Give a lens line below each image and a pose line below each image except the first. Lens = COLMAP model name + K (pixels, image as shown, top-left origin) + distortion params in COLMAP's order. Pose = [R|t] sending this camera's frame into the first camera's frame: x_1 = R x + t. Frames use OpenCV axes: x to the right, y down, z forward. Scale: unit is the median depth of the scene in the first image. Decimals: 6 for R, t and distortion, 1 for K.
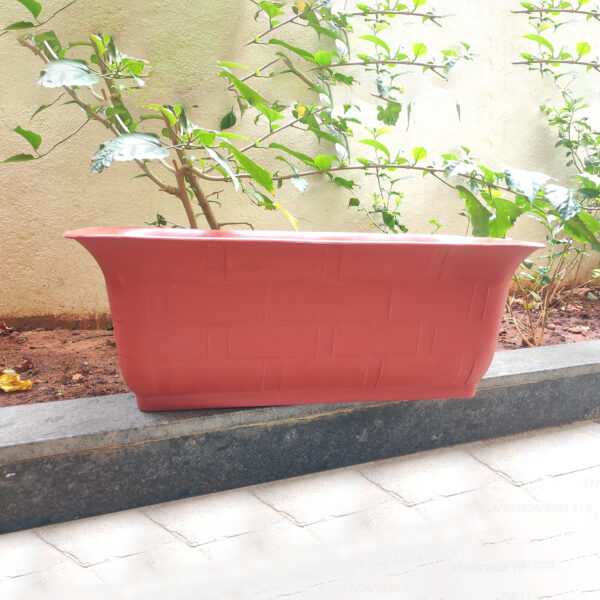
lens RADIAL K [[529.1, 0, 300.0], [0, 529.1, 300.0], [0, 0, 1]] dist [0.004617, 0.004964]
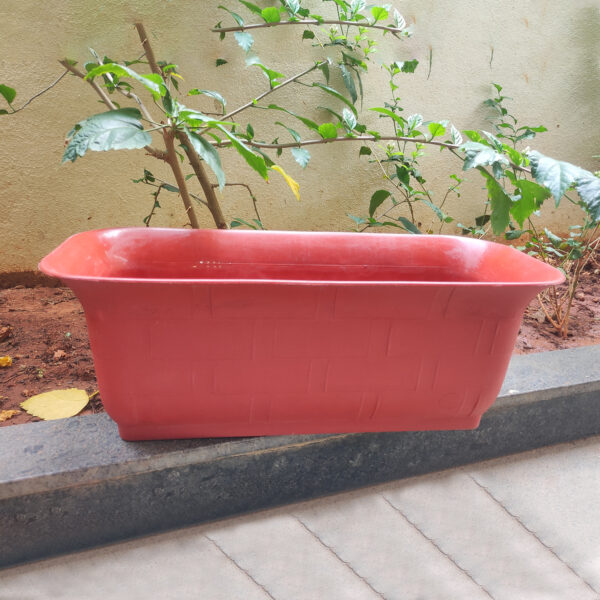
lens RADIAL K [[589.2, 0, 287.4], [0, 589.2, 269.3], [0, 0, 1]] dist [0.003544, 0.002905]
pose [[0.999103, 0.027901, -0.031870, 0.019209], [-0.024522, 0.994494, 0.101888, -0.185706], [0.034537, -0.101015, 0.994285, -0.014348]]
